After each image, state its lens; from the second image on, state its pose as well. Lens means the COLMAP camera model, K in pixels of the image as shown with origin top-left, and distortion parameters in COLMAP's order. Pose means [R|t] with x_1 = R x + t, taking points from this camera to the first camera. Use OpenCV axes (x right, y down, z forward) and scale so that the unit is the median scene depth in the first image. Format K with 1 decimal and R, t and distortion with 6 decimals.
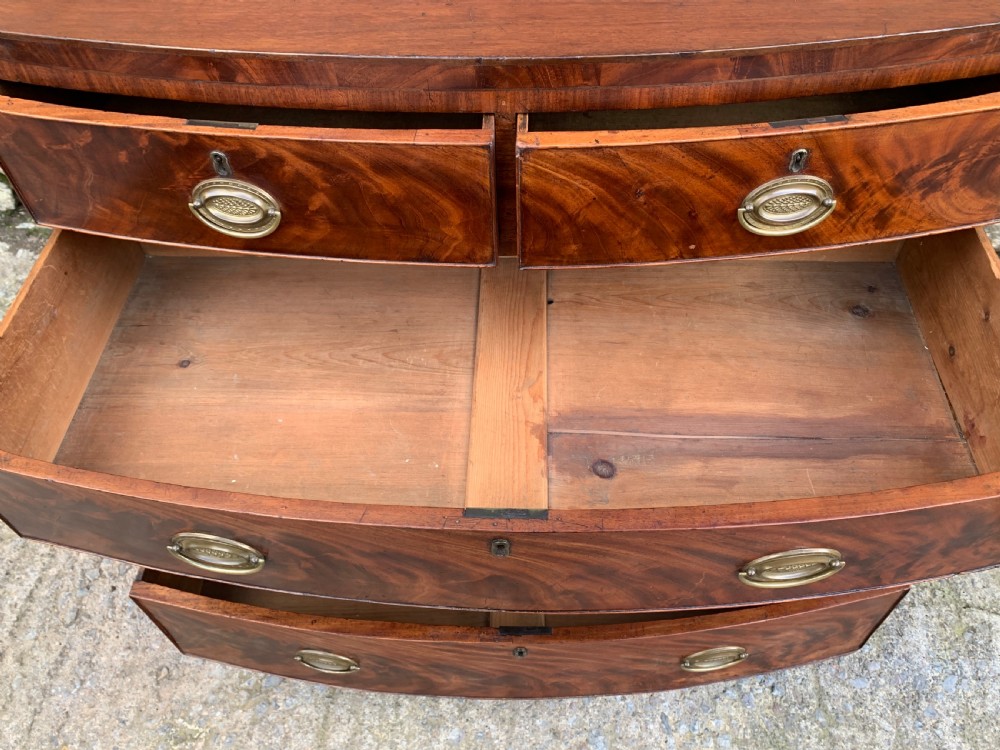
lens RADIAL K [[811.4, 0, 505.2], [0, 811.4, 379.1], [0, 0, 1]] dist [-0.017566, 0.027252]
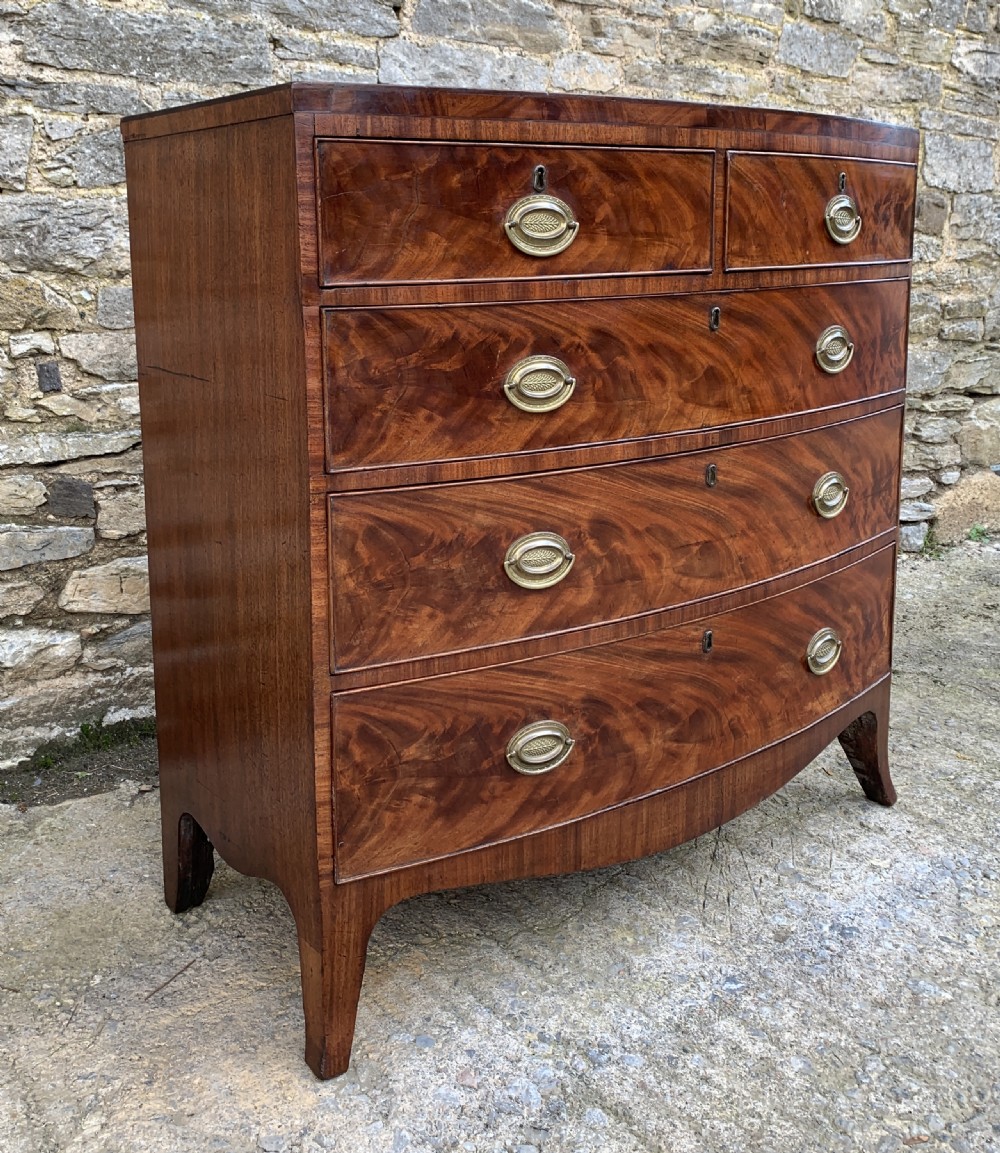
lens RADIAL K [[1199.0, 0, 480.5], [0, 1199.0, 441.7], [0, 0, 1]] dist [0.022641, 0.000000]
pose [[0.777260, -0.088519, 0.622922, -1.449034], [0.494462, 0.698161, -0.517762, 0.812565], [-0.389068, 0.710447, 0.586422, 0.270274]]
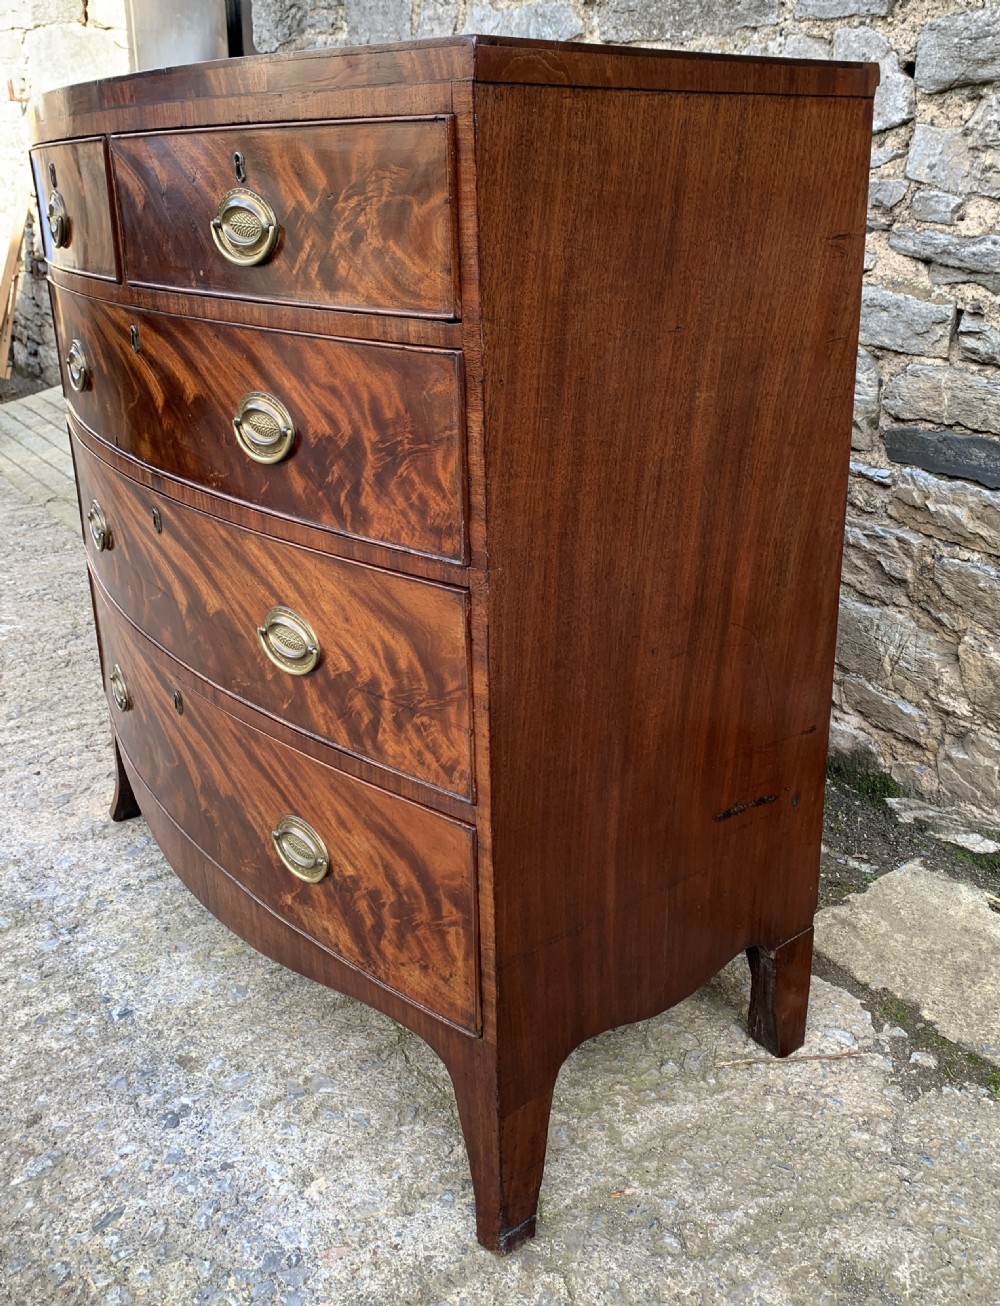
lens RADIAL K [[1211.4, 0, 565.0], [0, 1211.4, 571.5], [0, 0, 1]] dist [0.017034, 0.000000]
pose [[0.640720, 0.256767, -0.723567, 1.613242], [-0.617159, 0.732852, -0.286433, 0.231914], [0.456720, 0.630079, 0.628018, 0.527643]]
